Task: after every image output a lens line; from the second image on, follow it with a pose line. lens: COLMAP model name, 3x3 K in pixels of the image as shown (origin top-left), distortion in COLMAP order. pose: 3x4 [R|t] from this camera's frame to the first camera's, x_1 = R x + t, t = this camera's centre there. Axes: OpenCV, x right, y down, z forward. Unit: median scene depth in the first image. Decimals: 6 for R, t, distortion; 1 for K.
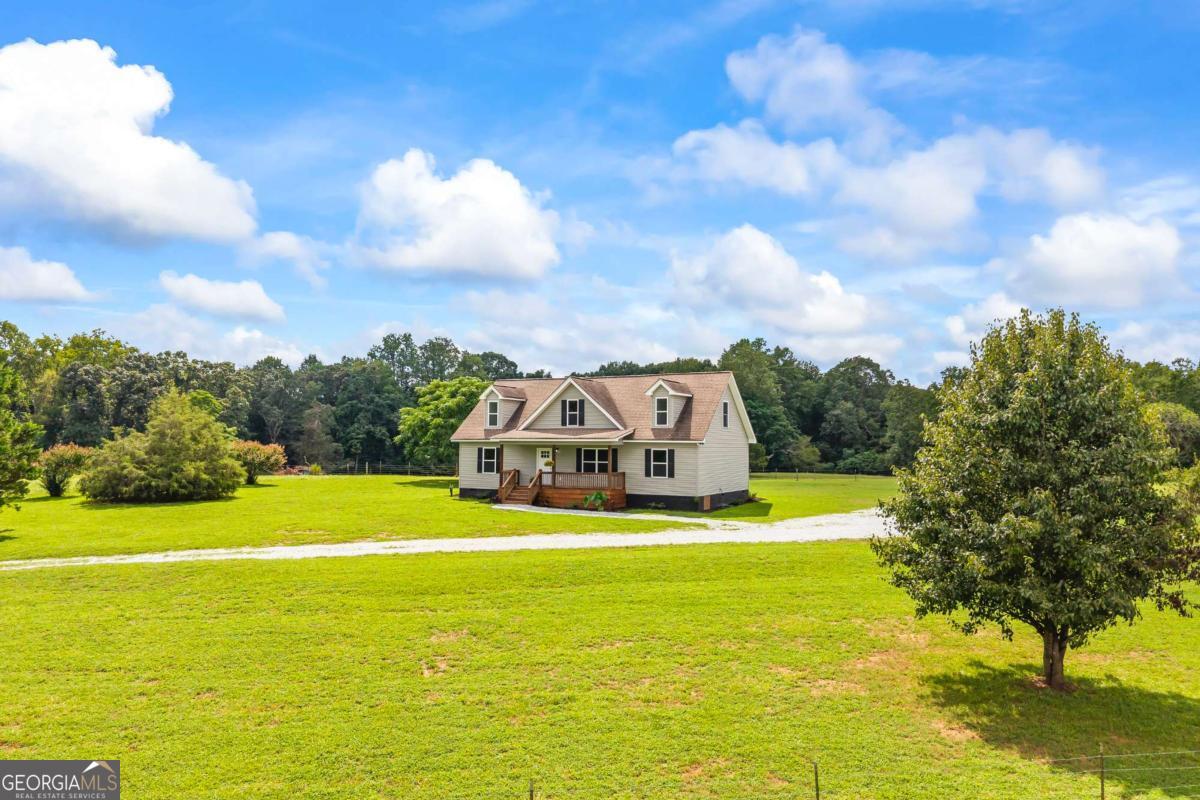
lens RADIAL K [[857.8, 0, 603.3], [0, 857.8, 410.5], [0, 0, 1]] dist [0.017483, -0.025893]
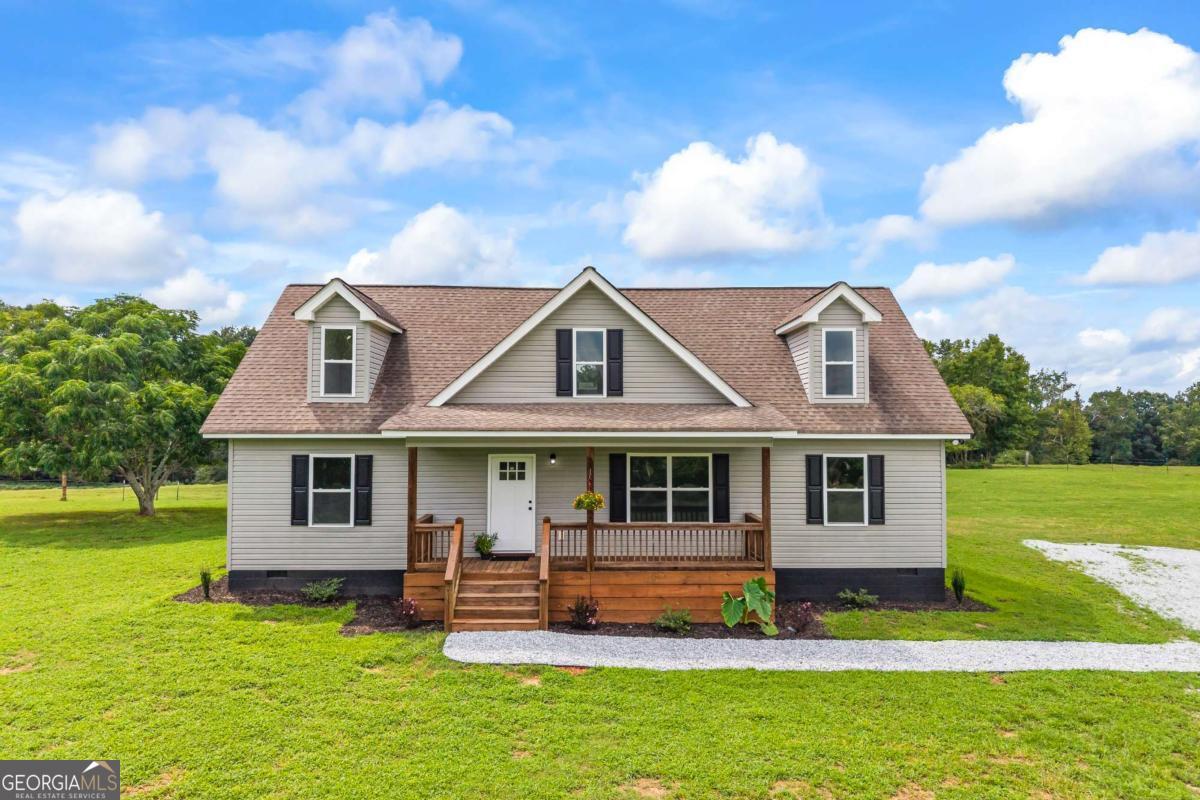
lens RADIAL K [[818.3, 0, 611.3], [0, 818.3, 403.3], [0, 0, 1]] dist [0.019805, -0.008173]
pose [[0.873615, 0.009764, 0.486519, -0.119595], [-0.014642, 0.999873, 0.006224, 0.010827], [-0.486397, -0.012561, 0.873648, 0.388881]]
